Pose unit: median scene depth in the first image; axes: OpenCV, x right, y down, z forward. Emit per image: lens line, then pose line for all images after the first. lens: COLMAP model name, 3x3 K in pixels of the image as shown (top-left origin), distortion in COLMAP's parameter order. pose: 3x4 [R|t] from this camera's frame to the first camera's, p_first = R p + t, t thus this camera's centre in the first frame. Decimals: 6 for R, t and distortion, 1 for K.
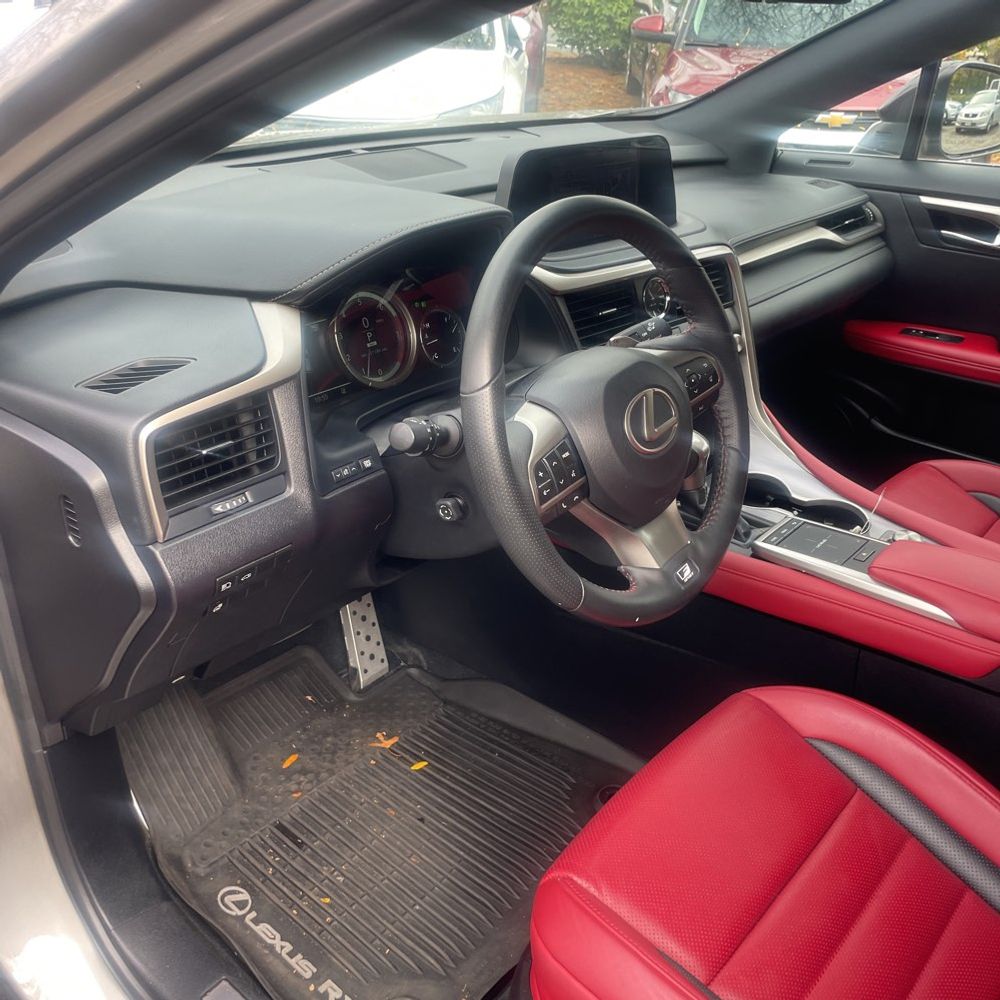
lens RADIAL K [[1007.3, 0, 516.9], [0, 1007.3, 496.2], [0, 0, 1]] dist [0.104018, -0.143583]
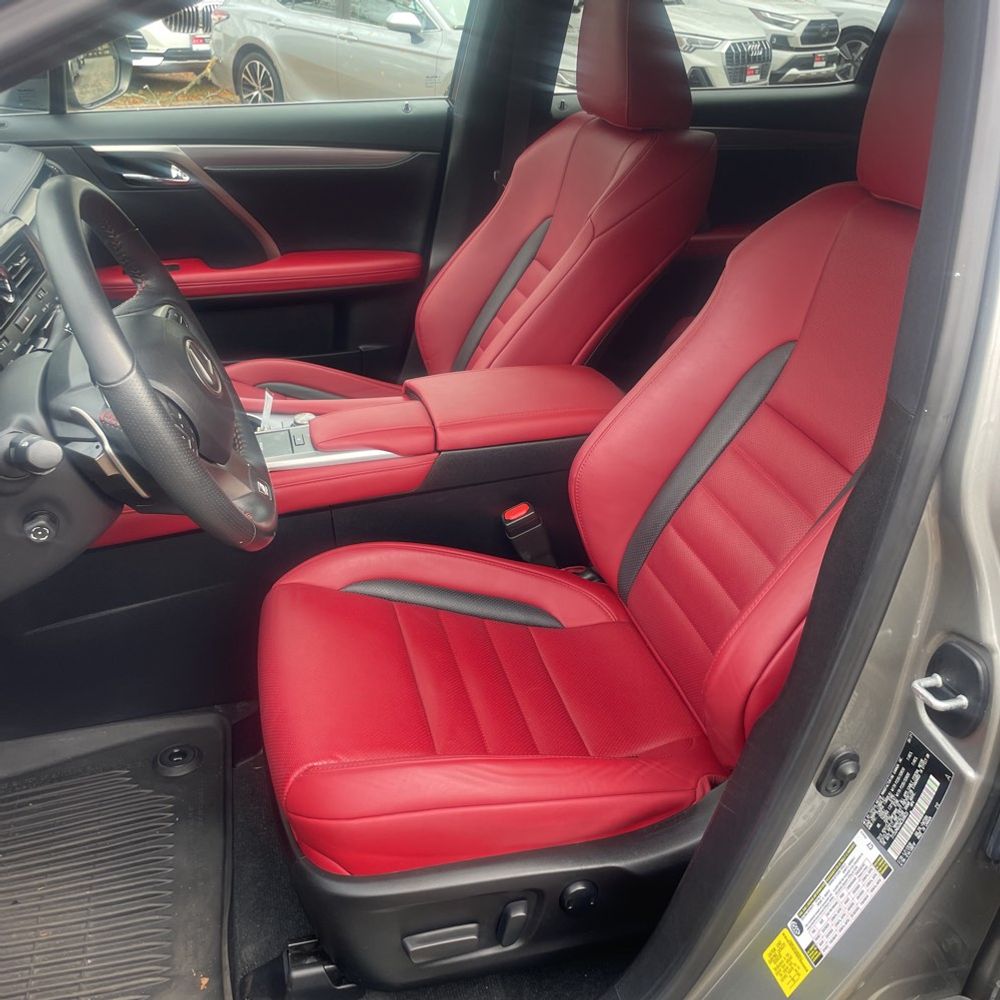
lens RADIAL K [[1007.3, 0, 516.9], [0, 1007.3, 496.2], [0, 0, 1]] dist [0.104018, -0.143583]
pose [[0.566461, -0.404261, 0.718119, -0.380036], [0.366343, 0.904102, 0.219982, -0.048893], [-0.738183, 0.138467, 0.660237, 0.021881]]
